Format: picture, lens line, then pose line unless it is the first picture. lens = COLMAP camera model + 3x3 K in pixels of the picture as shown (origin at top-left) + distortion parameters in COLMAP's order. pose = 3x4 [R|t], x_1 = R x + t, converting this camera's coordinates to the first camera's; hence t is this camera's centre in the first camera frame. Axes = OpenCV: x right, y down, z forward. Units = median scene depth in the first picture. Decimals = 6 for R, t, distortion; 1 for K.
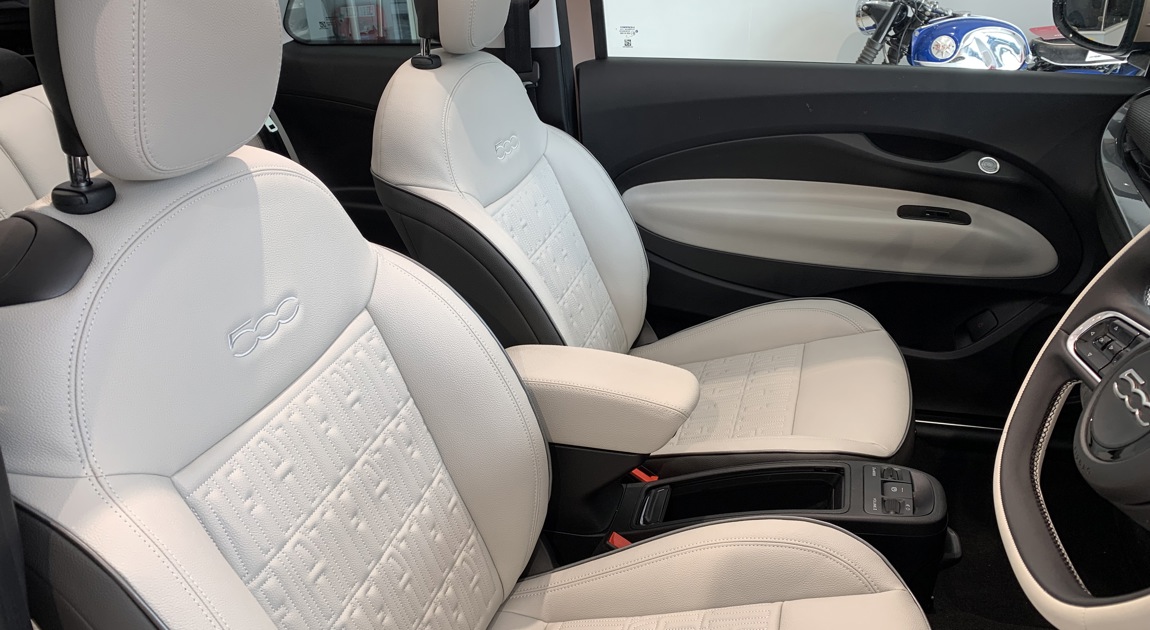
lens RADIAL K [[885.1, 0, 575.0], [0, 885.1, 315.0], [0, 0, 1]] dist [0.004769, 0.003258]
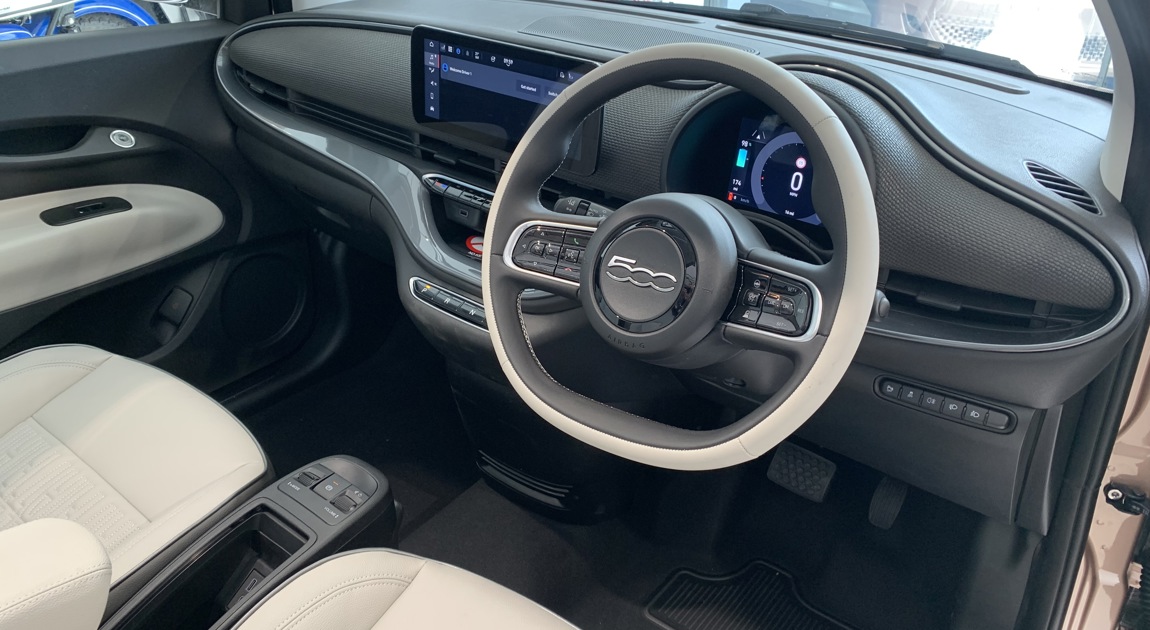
lens RADIAL K [[885.1, 0, 575.0], [0, 885.1, 315.0], [0, 0, 1]] dist [0.004769, 0.003258]
pose [[0.369342, -0.404118, 0.836824, -0.180093], [0.356587, 0.893193, 0.273956, -0.092690], [-0.858156, 0.197217, 0.473997, 0.222195]]
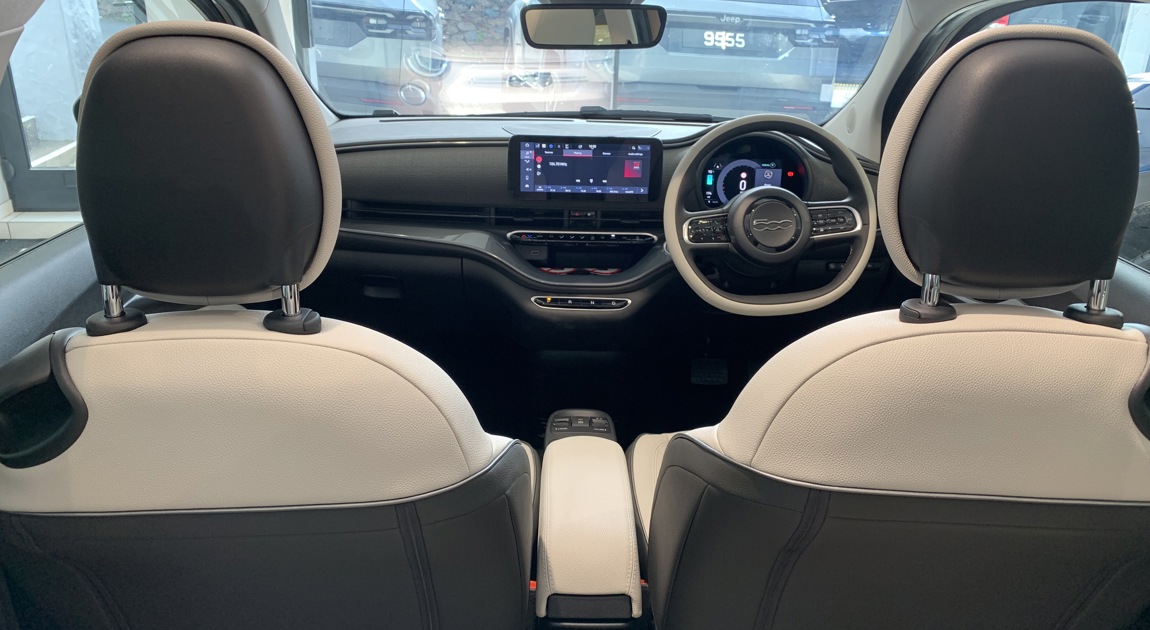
lens RADIAL K [[885.1, 0, 575.0], [0, 885.1, 315.0], [0, 0, 1]] dist [0.004769, 0.003258]
pose [[-0.314143, -0.307916, 0.898055, -0.532499], [0.391245, 0.819892, 0.417975, -0.334259], [-0.865009, 0.482664, -0.137093, 0.690454]]
